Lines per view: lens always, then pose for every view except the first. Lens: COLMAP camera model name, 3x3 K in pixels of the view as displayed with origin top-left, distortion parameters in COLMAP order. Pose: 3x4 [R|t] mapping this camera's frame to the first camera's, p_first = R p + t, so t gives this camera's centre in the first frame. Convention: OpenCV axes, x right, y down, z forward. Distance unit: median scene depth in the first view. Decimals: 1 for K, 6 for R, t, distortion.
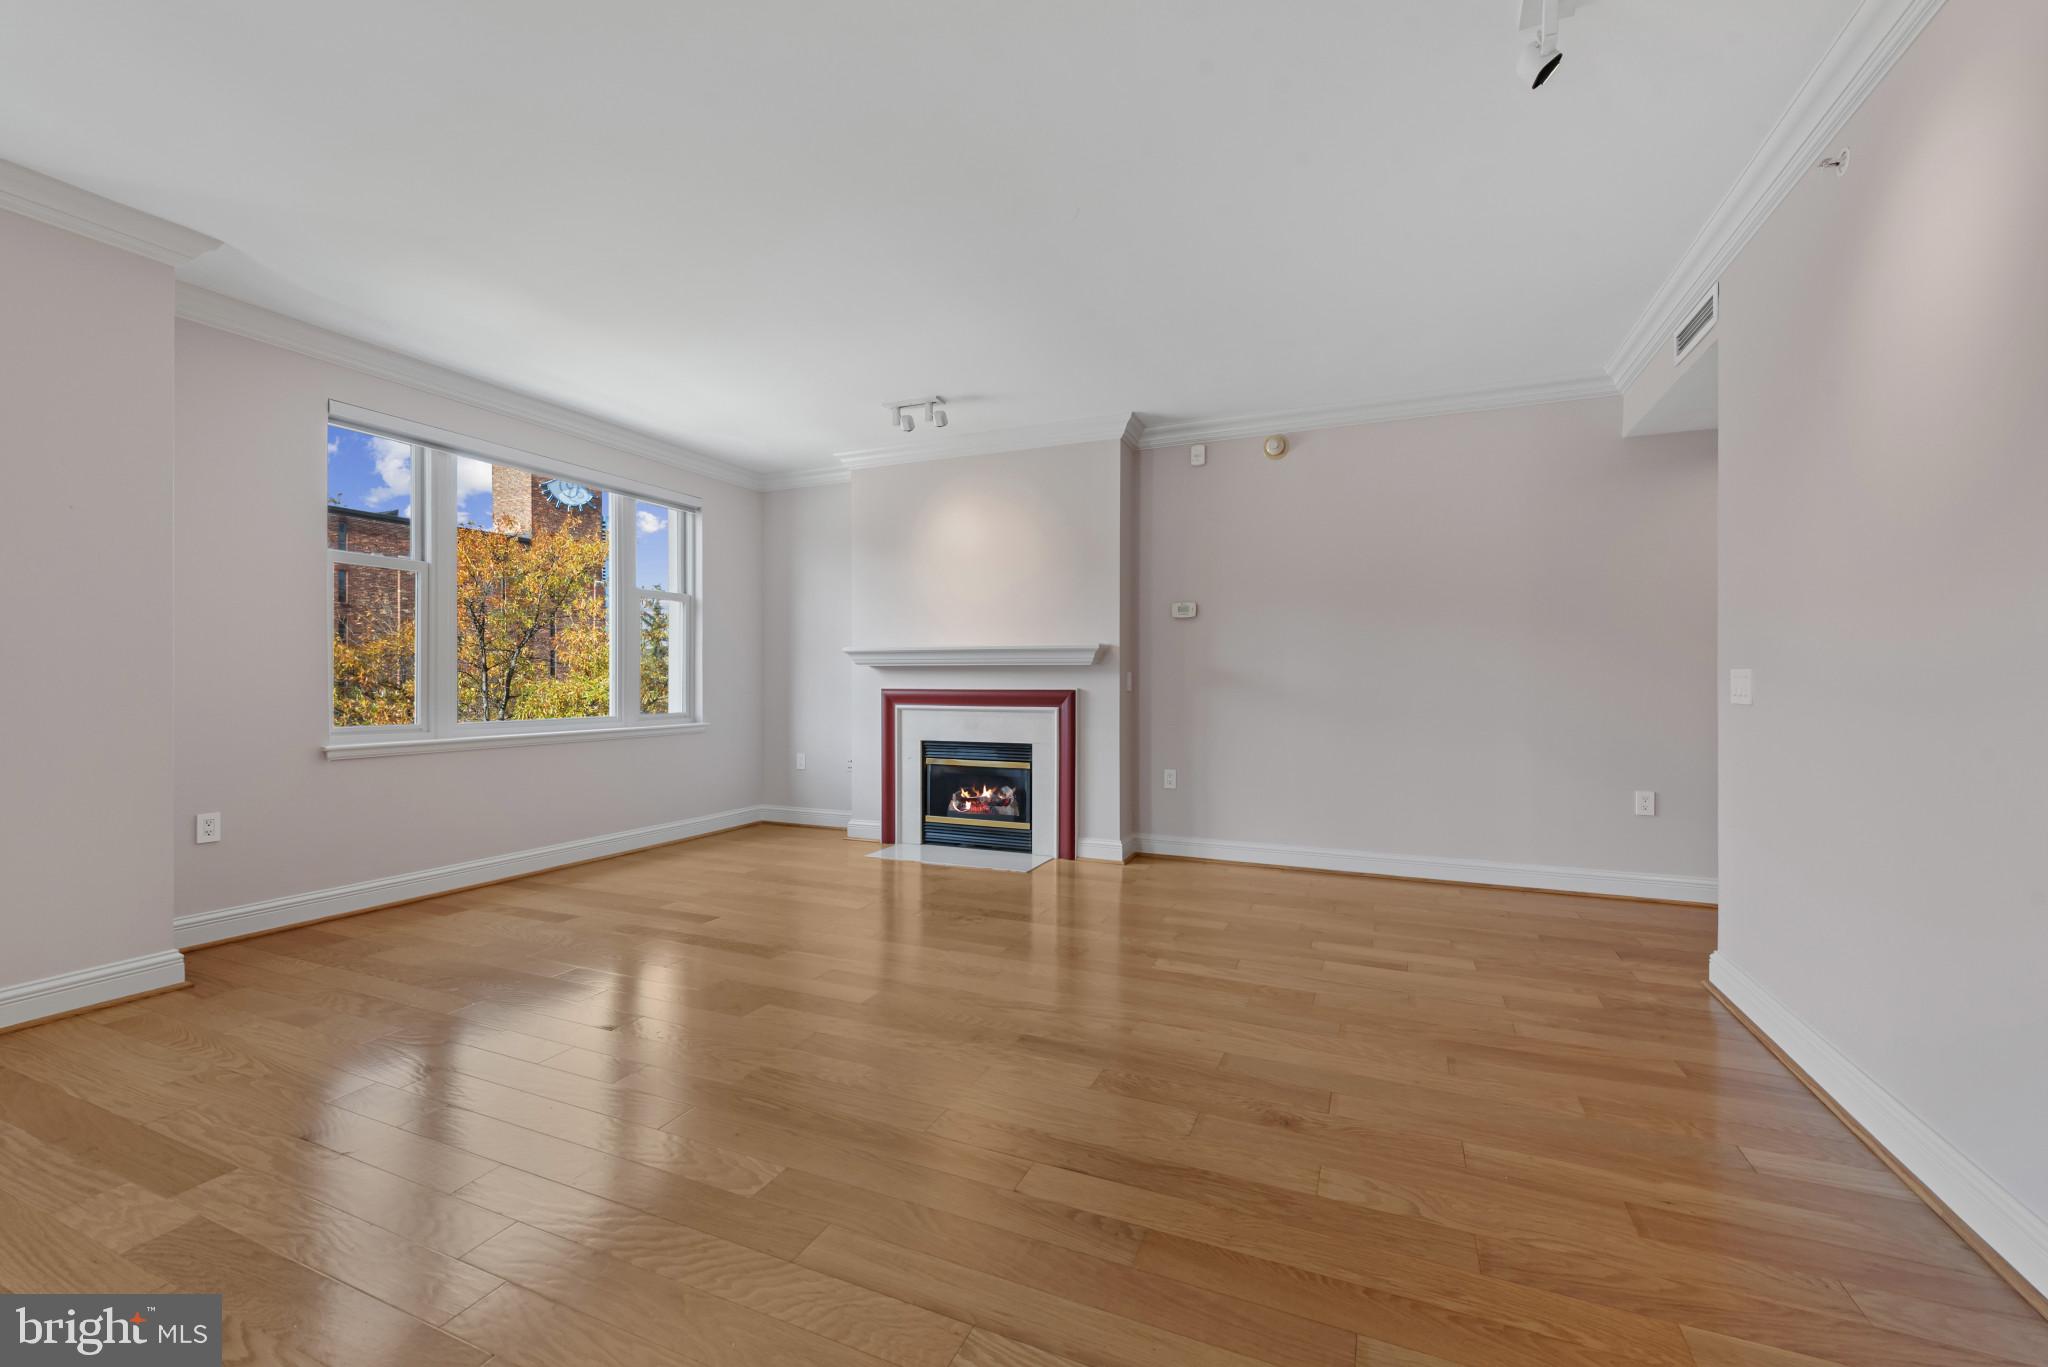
lens RADIAL K [[843.6, 0, 1028.5], [0, 843.6, 677.2], [0, 0, 1]] dist [0.014780, -0.004044]
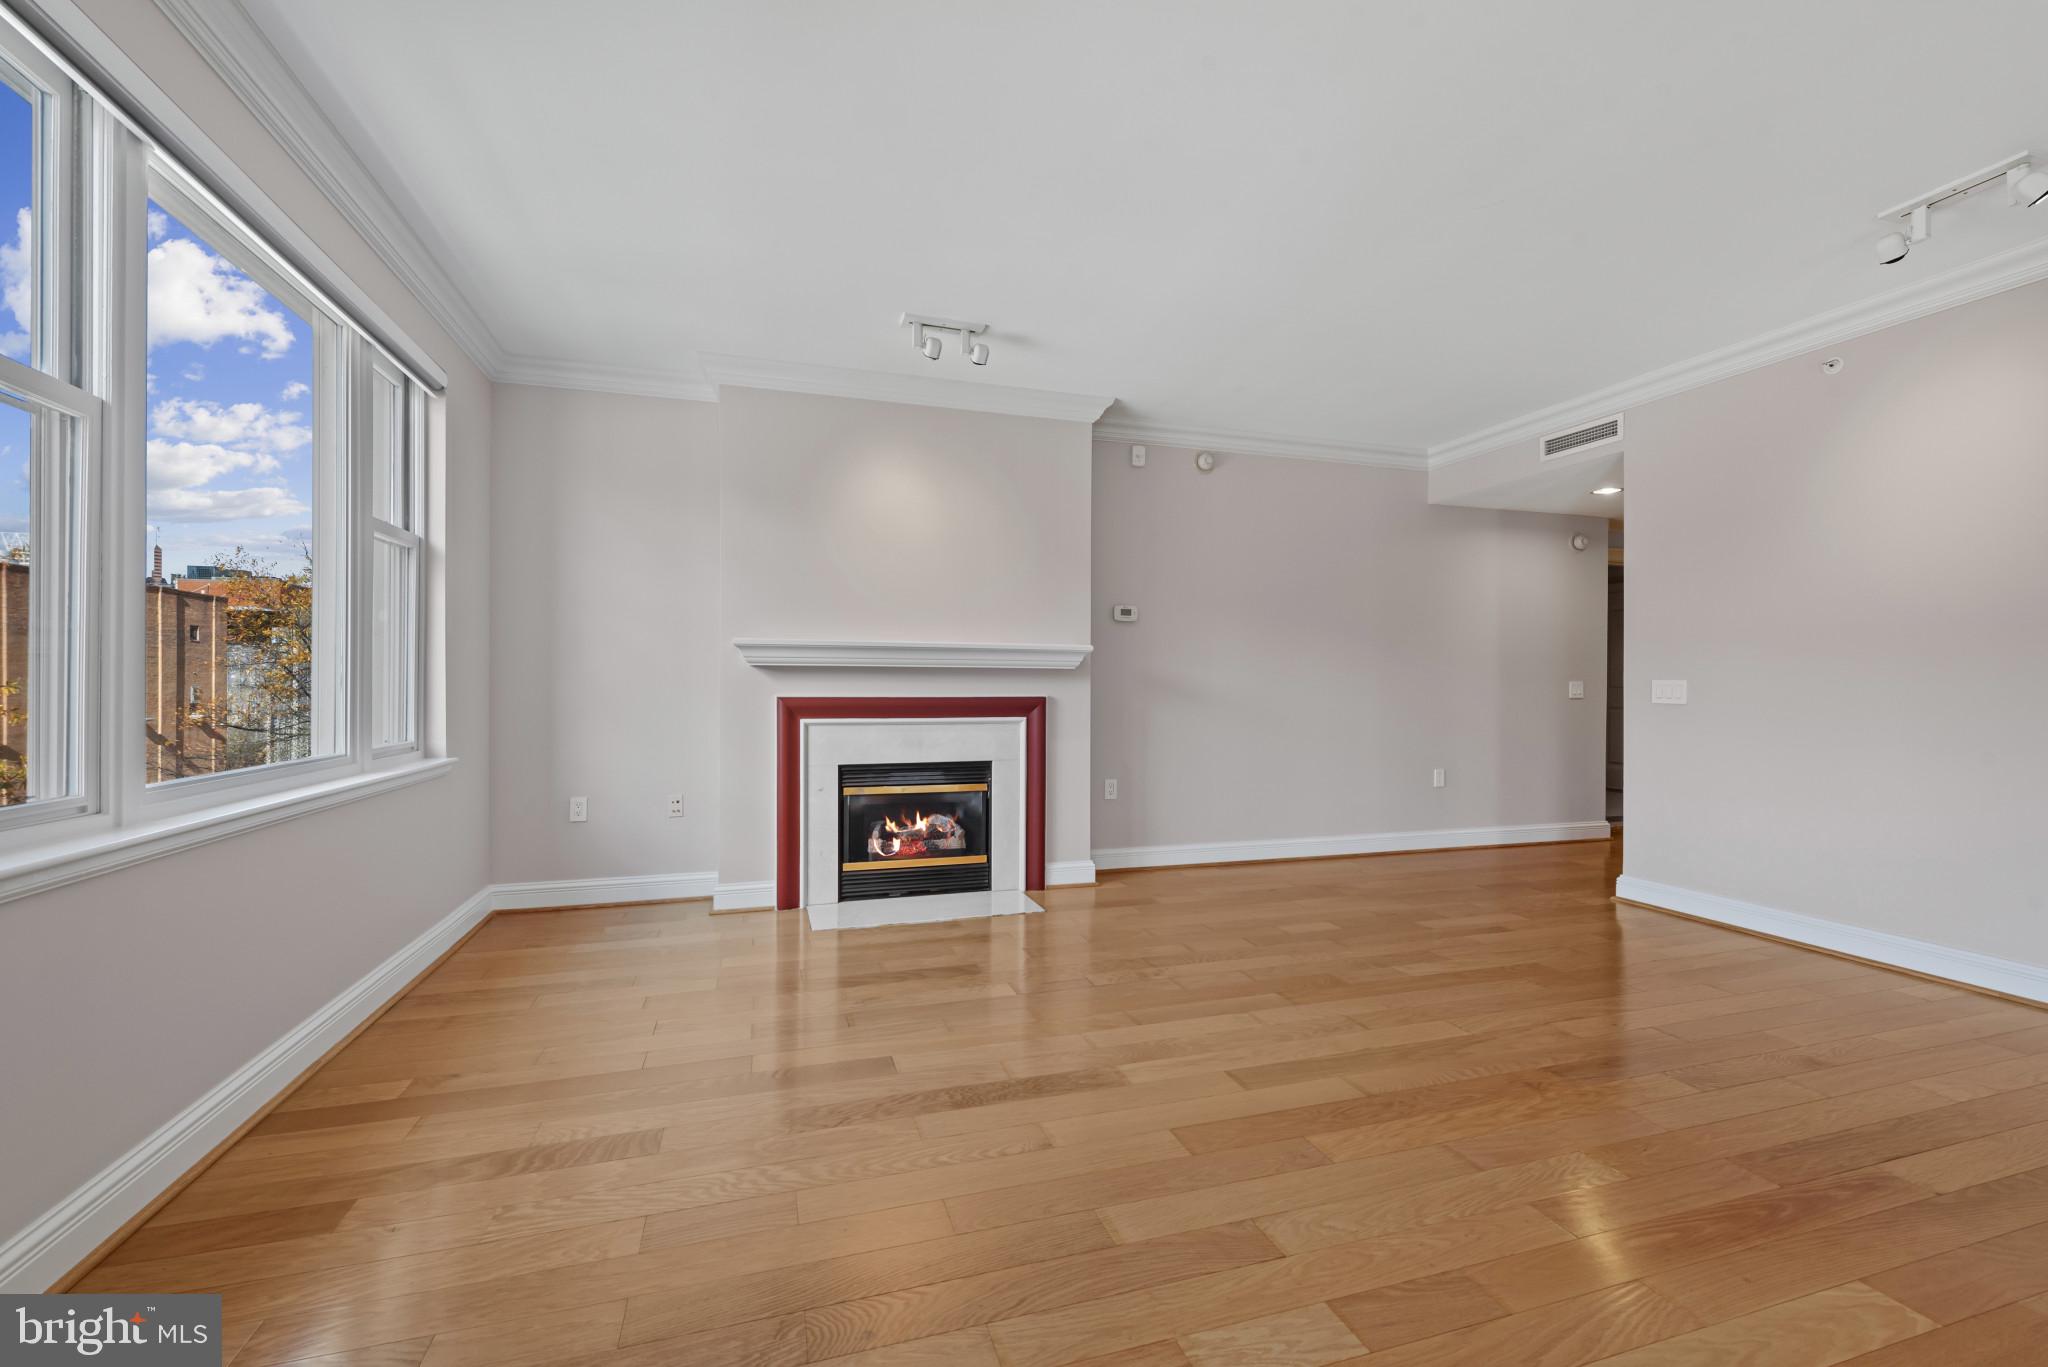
lens RADIAL K [[843.6, 0, 1021.5], [0, 843.6, 688.9], [0, 0, 1]] dist [0.014780, -0.004044]
pose [[0.757823, -0.001078, 0.652459, -0.521460], [-0.004437, 0.999967, 0.006805, 0.000552], [-0.652445, -0.008052, 0.757794, 0.332557]]
